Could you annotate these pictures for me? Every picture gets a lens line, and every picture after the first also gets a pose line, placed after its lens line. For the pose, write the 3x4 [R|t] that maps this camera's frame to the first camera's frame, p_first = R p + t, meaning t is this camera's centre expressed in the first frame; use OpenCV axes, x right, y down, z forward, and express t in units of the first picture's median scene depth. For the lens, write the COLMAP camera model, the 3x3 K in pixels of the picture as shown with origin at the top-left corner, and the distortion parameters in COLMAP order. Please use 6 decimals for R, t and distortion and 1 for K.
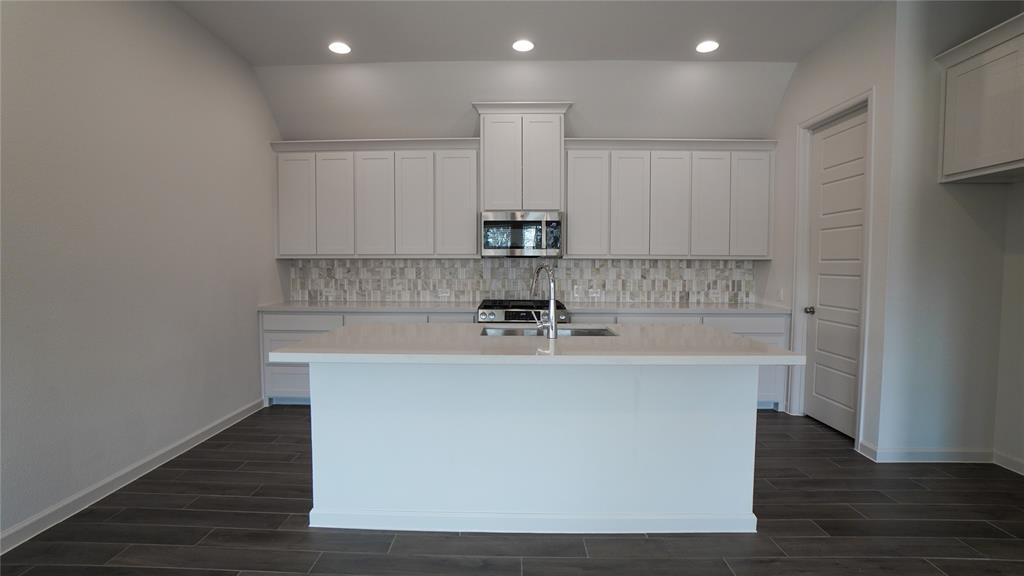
lens RADIAL K [[455.8, 0, 512.0], [0, 455.8, 288.0], [0, 0, 1]] dist [-0.003322, 0.000075]
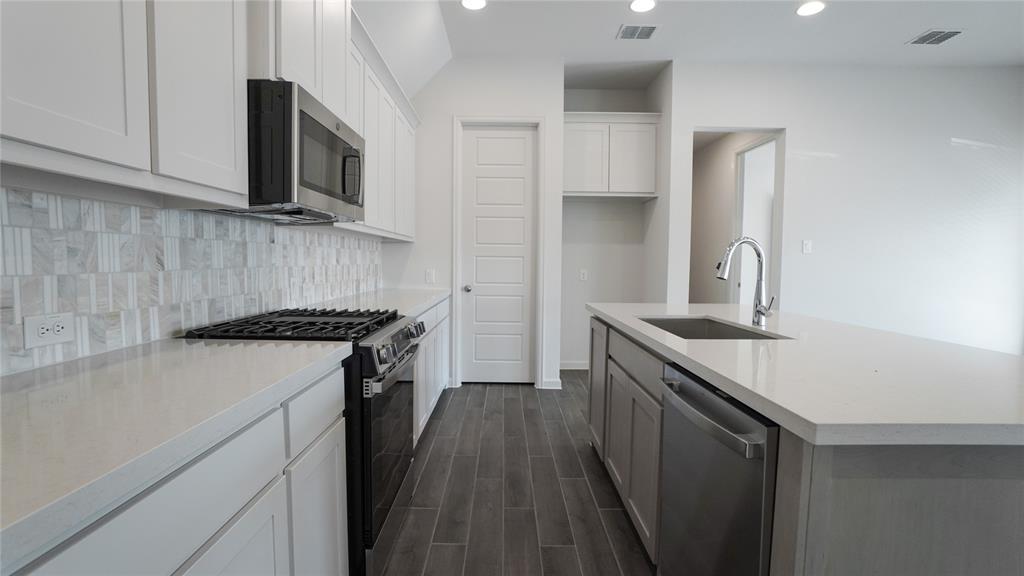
lens RADIAL K [[455.8, 0, 512.0], [0, 455.8, 288.0], [0, 0, 1]] dist [-0.003322, 0.000075]
pose [[0.008953, -0.065590, 0.997806, -0.392579], [0.039857, 0.997077, 0.065185, -0.018371], [-0.999165, 0.039186, 0.011541, 0.744111]]
